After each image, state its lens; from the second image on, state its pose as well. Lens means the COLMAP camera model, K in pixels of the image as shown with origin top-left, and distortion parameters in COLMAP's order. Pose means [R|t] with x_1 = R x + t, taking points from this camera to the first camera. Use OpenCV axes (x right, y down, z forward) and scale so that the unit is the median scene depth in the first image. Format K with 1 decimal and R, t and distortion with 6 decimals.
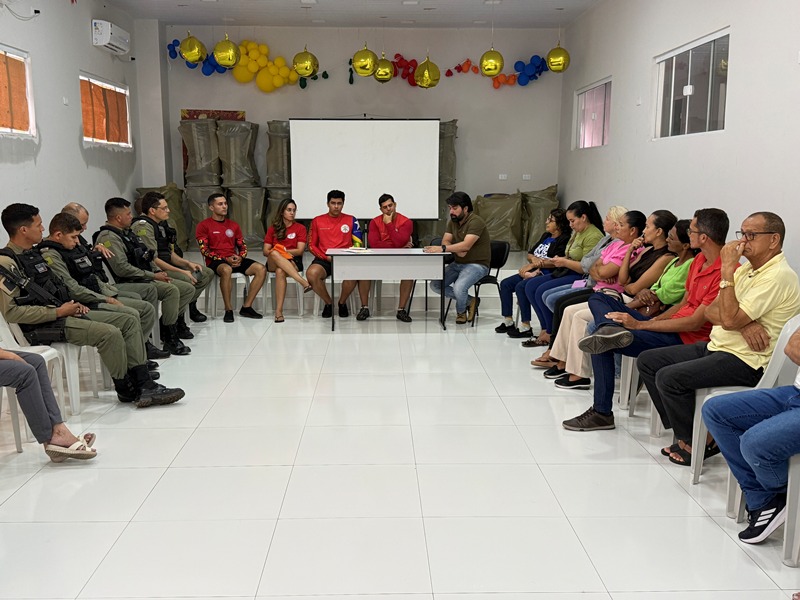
lens RADIAL K [[814.2, 0, 400.1], [0, 814.2, 300.8], [0, 0, 1]] dist [0.092632, 0.000000]
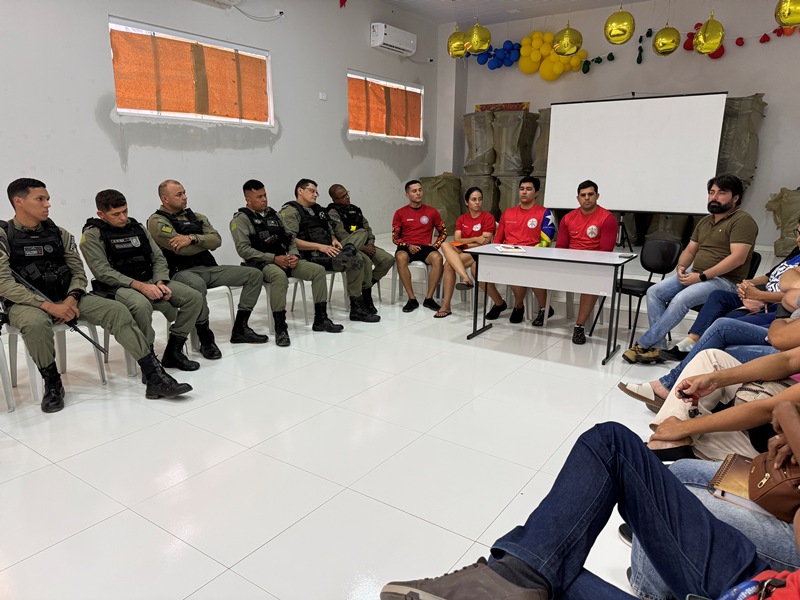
lens RADIAL K [[565.9, 0, 398.2], [0, 565.9, 310.3], [0, 0, 1]] dist [0.027047, -0.049358]
pose [[0.808988, 0.142128, -0.570384, 0.136332], [-0.095992, 0.989246, 0.110353, -0.038080], [0.579934, -0.034522, 0.813932, 0.342607]]
